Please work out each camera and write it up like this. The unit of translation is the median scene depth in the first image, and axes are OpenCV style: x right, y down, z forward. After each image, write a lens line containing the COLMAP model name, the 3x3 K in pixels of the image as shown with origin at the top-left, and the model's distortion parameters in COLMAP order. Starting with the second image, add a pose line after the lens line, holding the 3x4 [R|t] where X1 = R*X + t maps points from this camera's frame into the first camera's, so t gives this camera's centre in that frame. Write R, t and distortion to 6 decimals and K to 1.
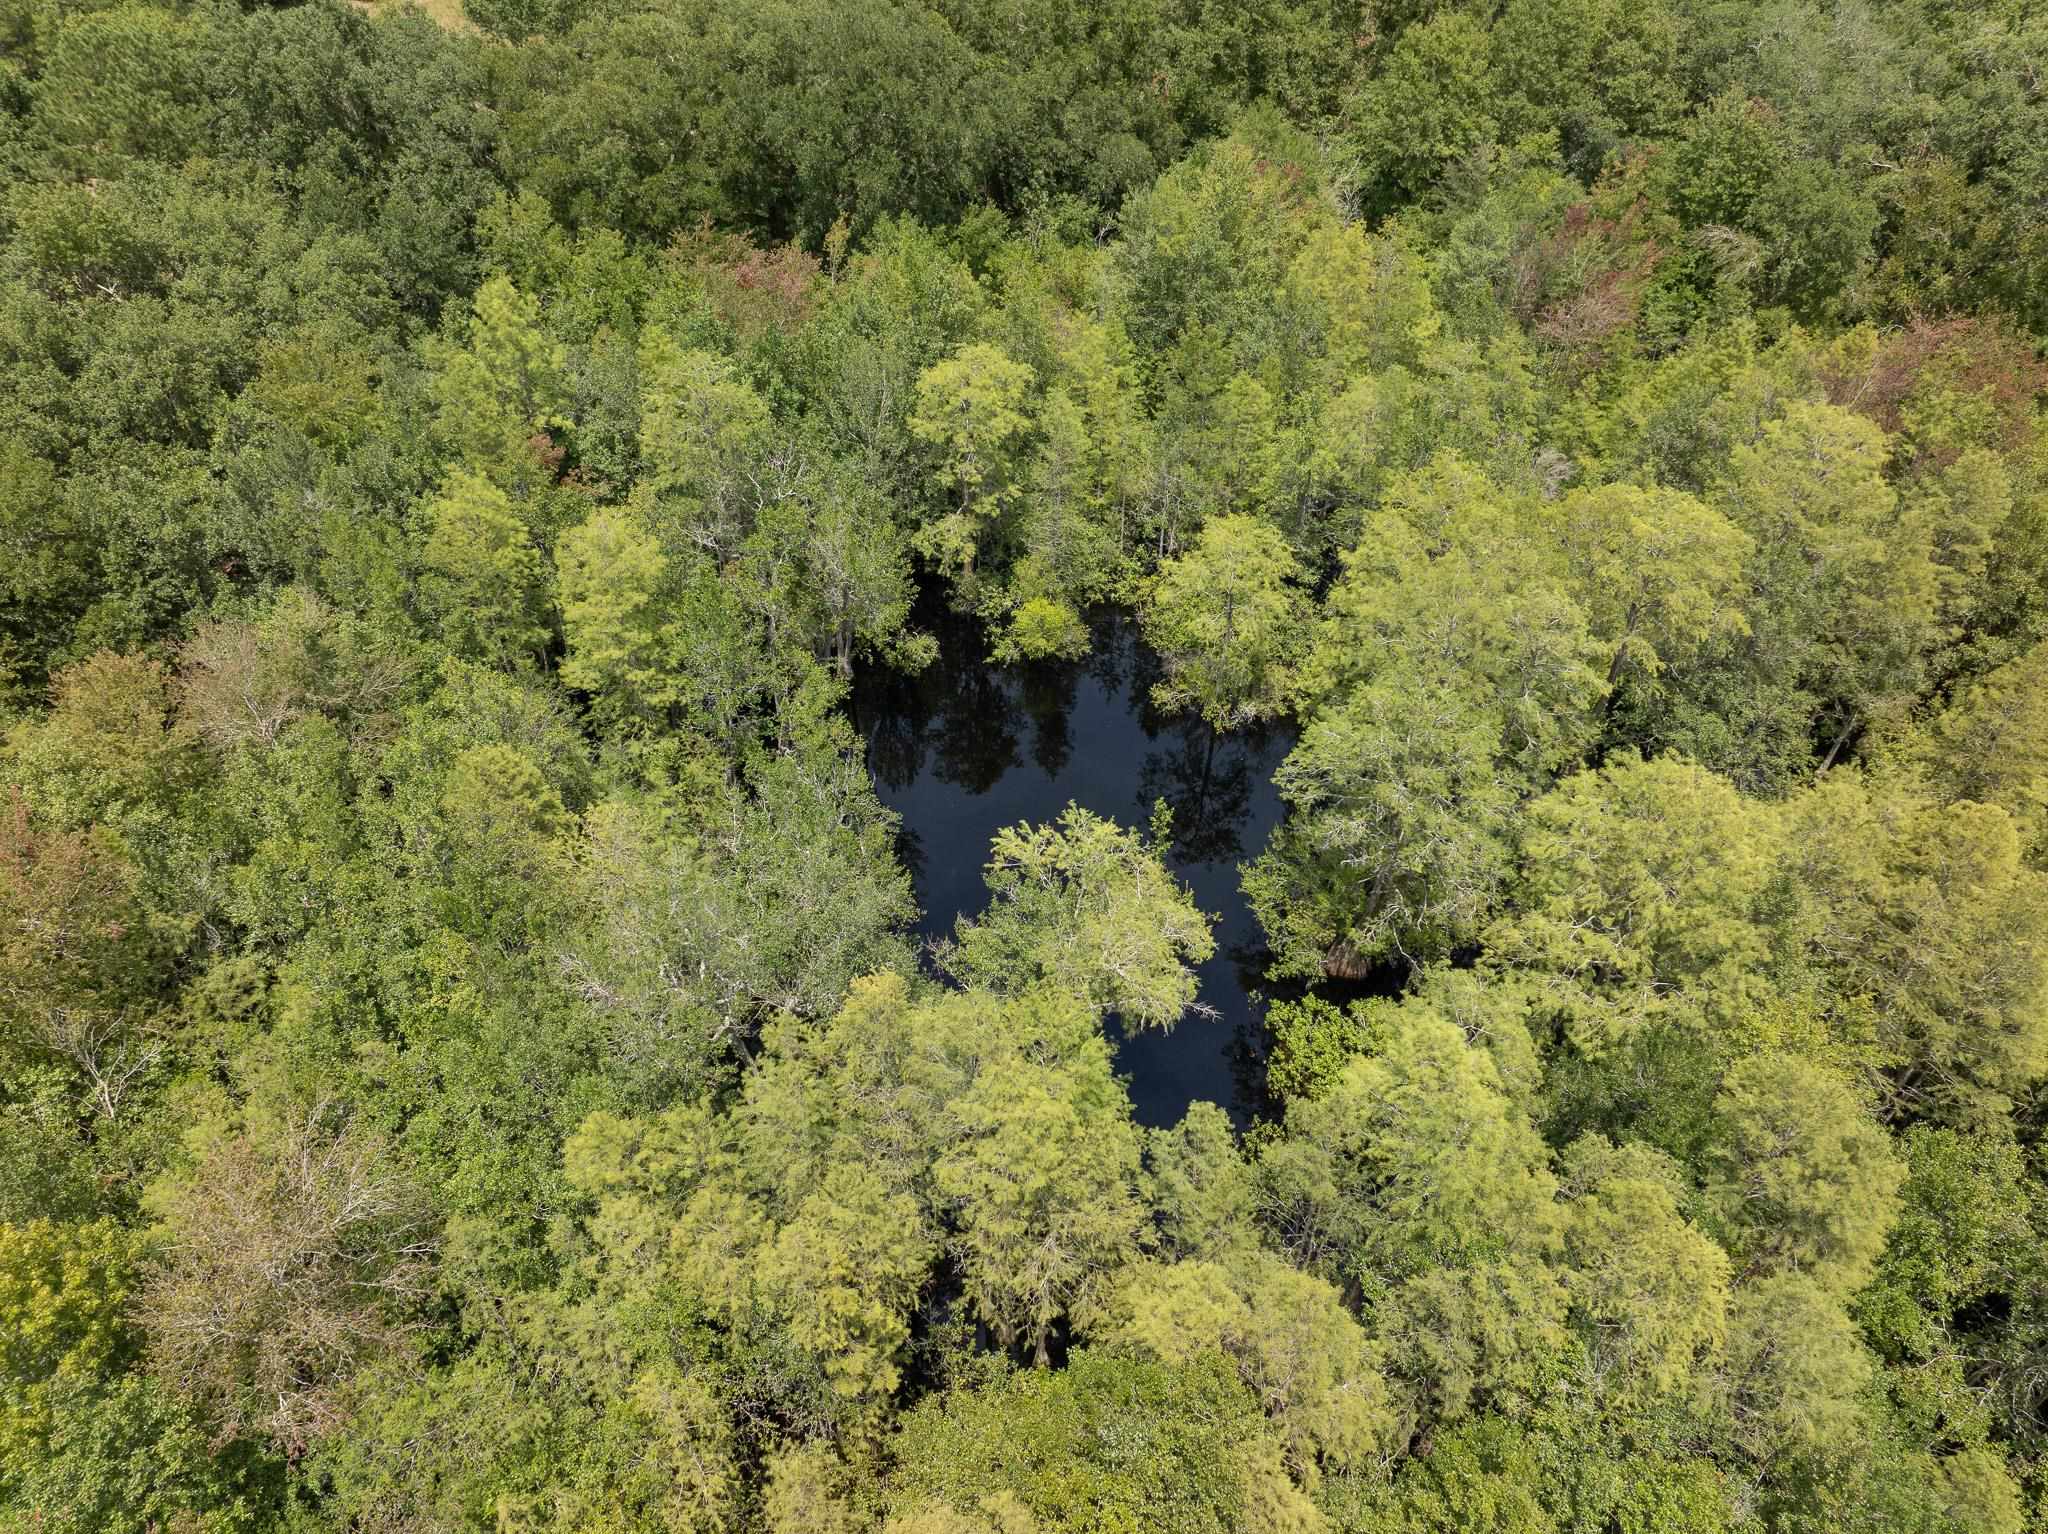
lens RADIAL K [[1440.7, 0, 1024.0], [0, 1440.7, 767.0], [0, 0, 1]] dist [-0.050003, 0.021768]
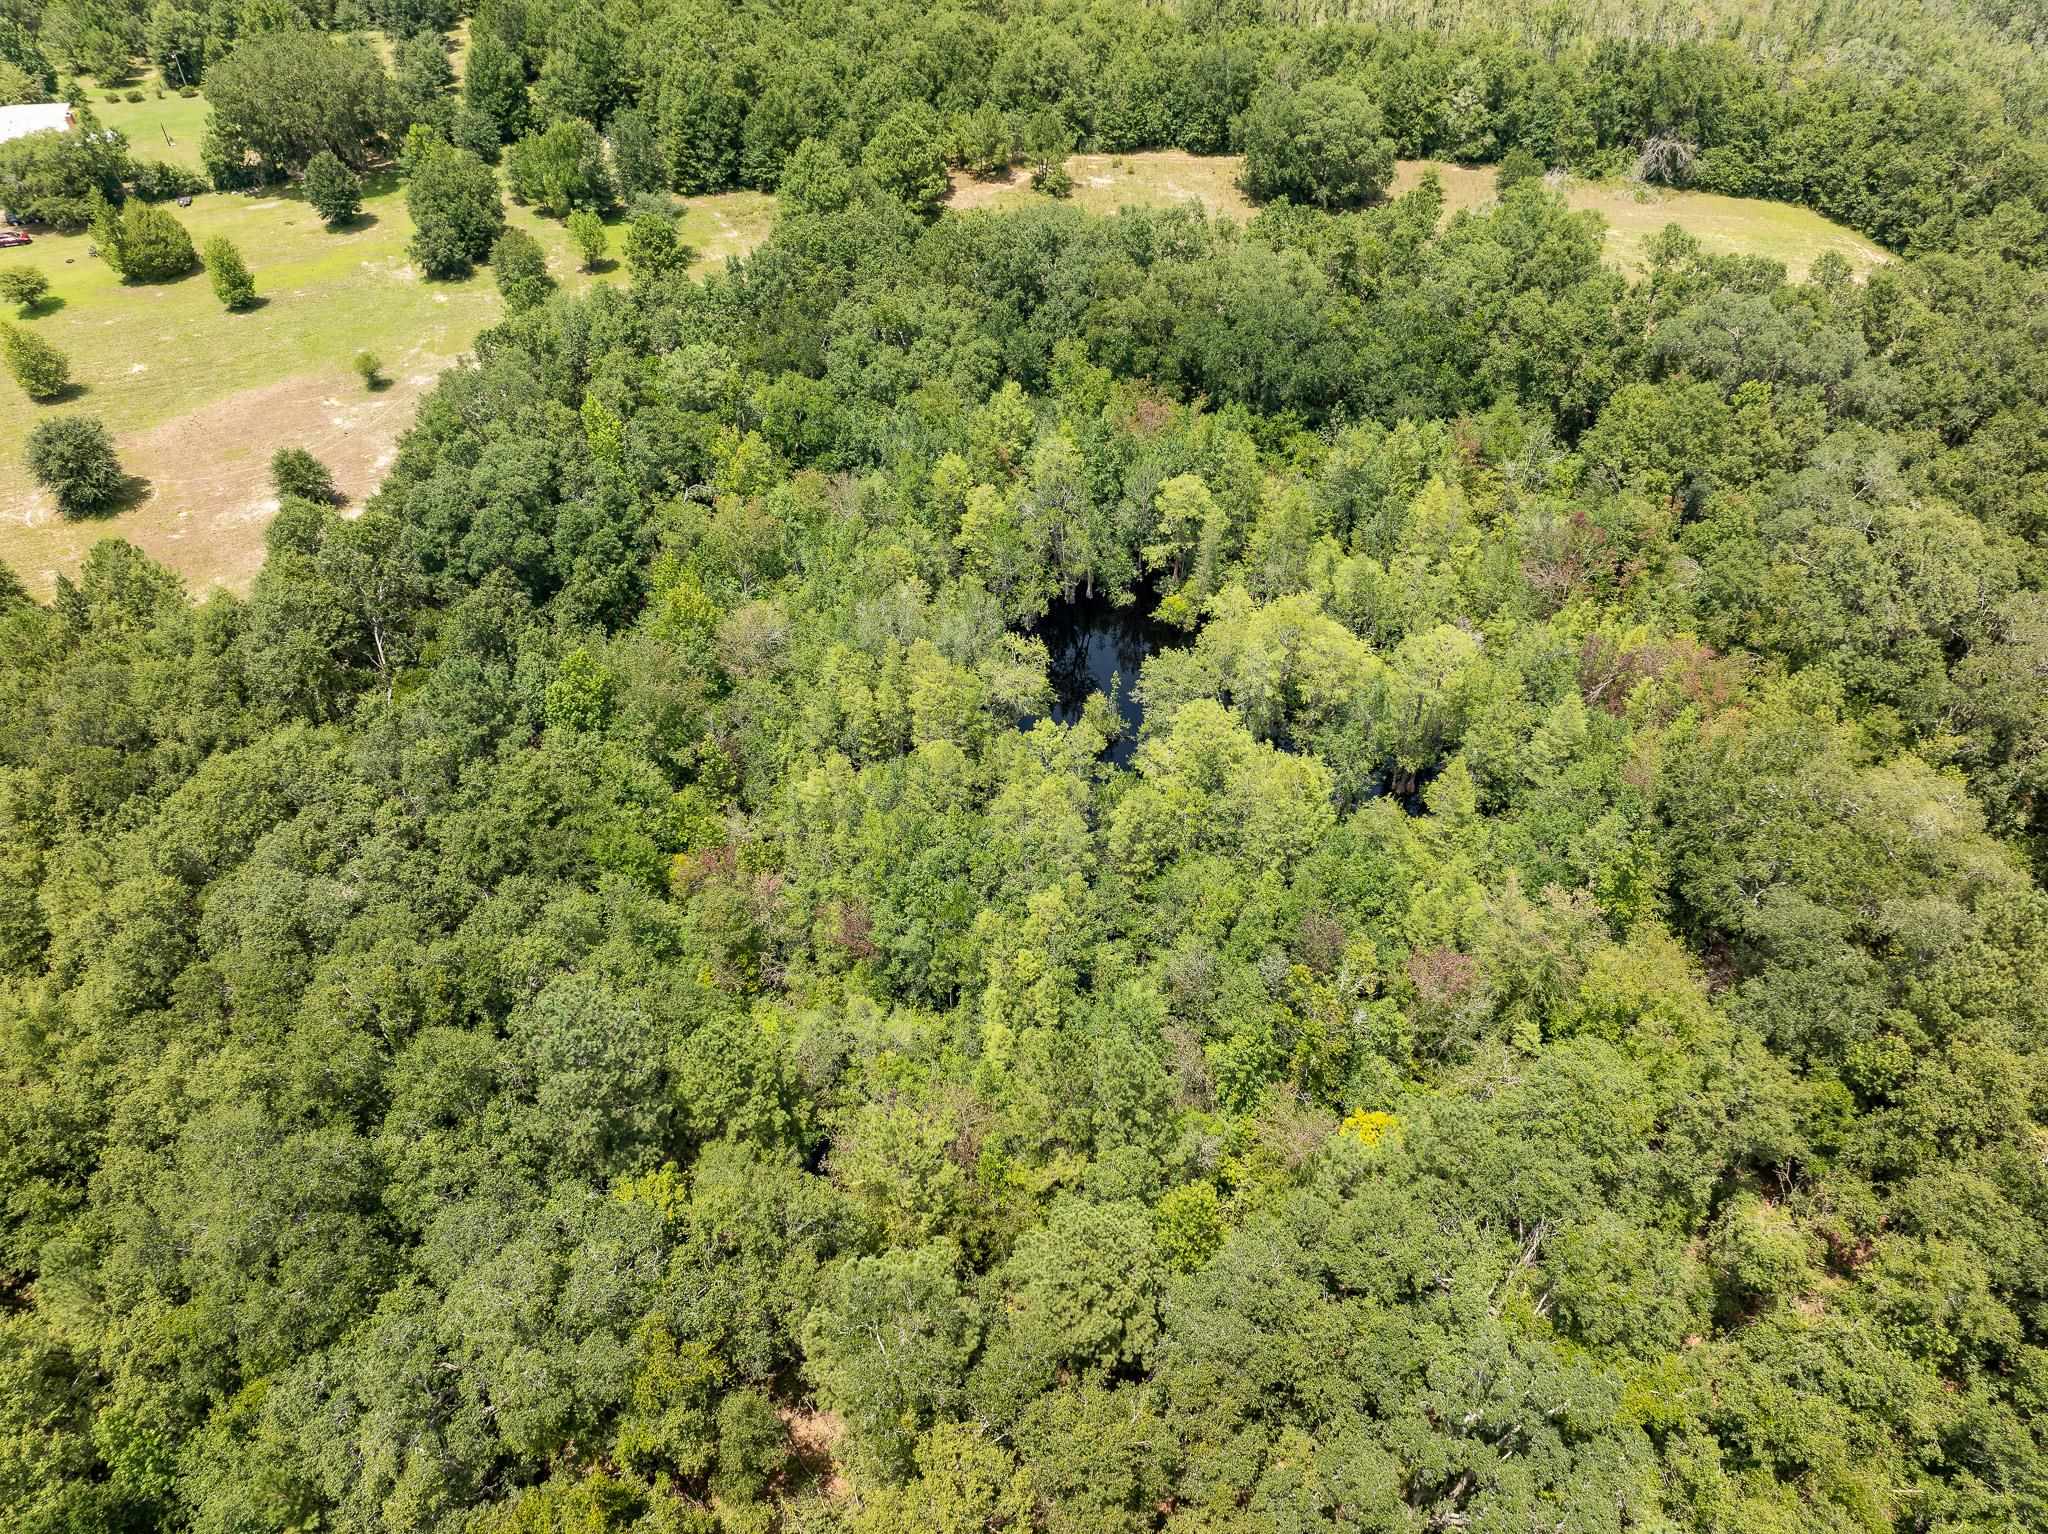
lens RADIAL K [[1440.7, 0, 1024.0], [0, 1440.7, 767.0], [0, 0, 1]] dist [-0.050003, 0.021768]
pose [[0.772812, 0.430364, -0.466421, 1.100662], [-0.427728, 0.896150, 0.118170, -0.055212], [0.468840, 0.108179, 0.876634, -1.095632]]
